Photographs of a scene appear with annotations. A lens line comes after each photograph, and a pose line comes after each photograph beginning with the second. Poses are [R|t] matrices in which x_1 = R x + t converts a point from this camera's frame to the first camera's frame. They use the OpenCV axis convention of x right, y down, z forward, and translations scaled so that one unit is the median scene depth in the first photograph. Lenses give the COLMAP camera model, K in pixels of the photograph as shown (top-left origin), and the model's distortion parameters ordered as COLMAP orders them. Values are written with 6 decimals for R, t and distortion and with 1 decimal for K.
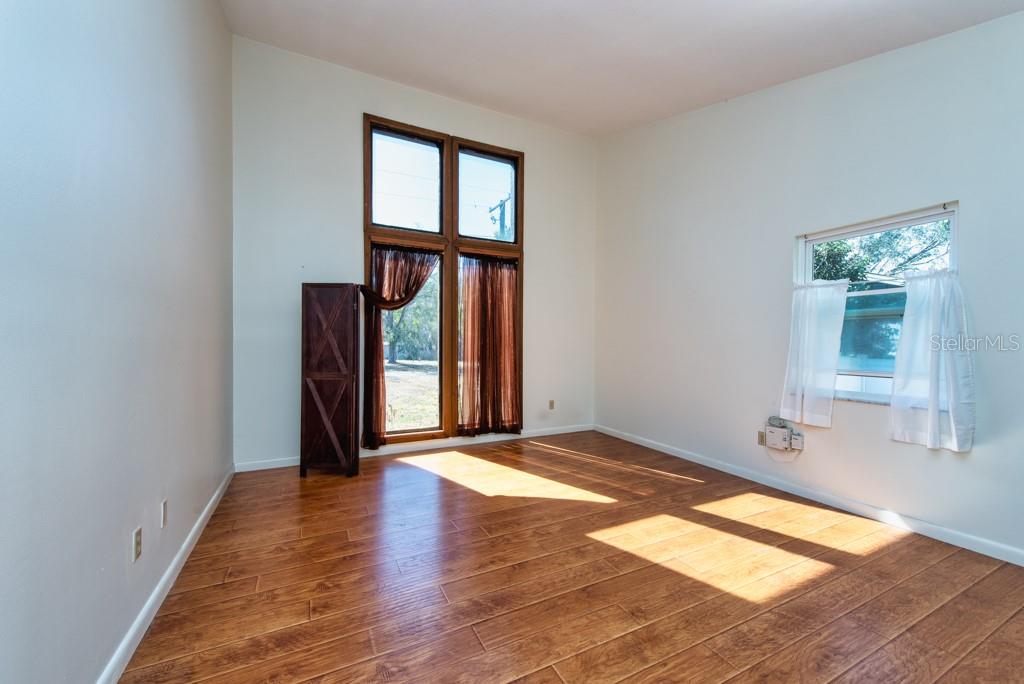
lens RADIAL K [[399.7, 0, 511.2], [0, 399.7, 344.1], [0, 0, 1]] dist [0.009768, -0.000242]
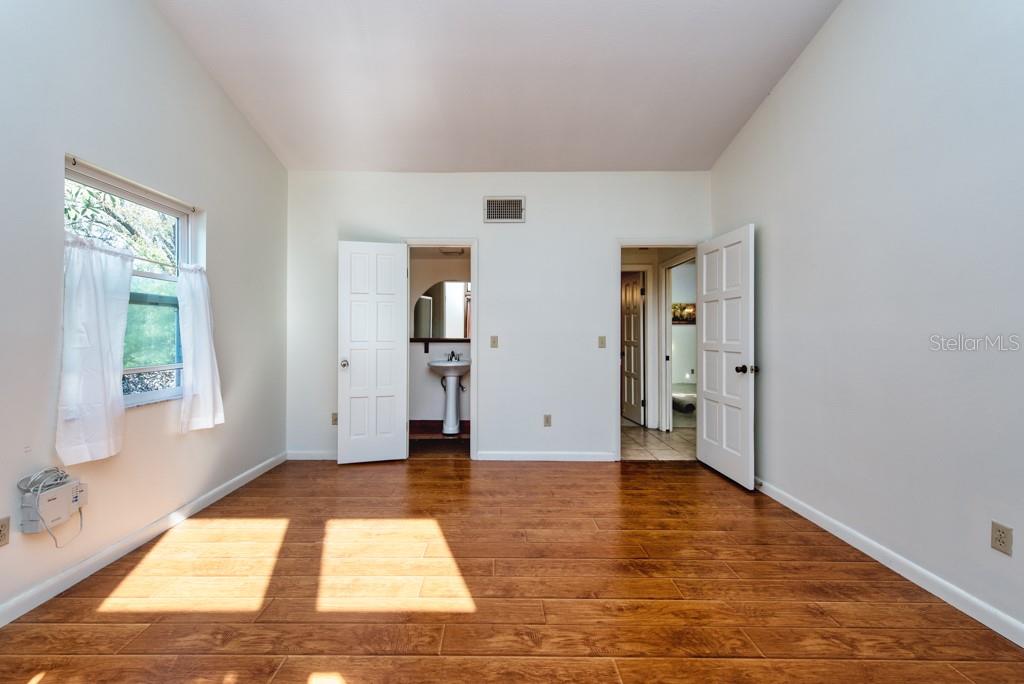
lens RADIAL K [[402.4, 0, 496.4], [0, 402.4, 330.7], [0, 0, 1]] dist [-0.000205, -0.000197]
pose [[-0.889037, -0.002835, 0.457826, -0.182458], [-0.002308, 0.999996, 0.001710, -0.014966], [-0.457829, 0.000464, -0.889040, 1.725191]]
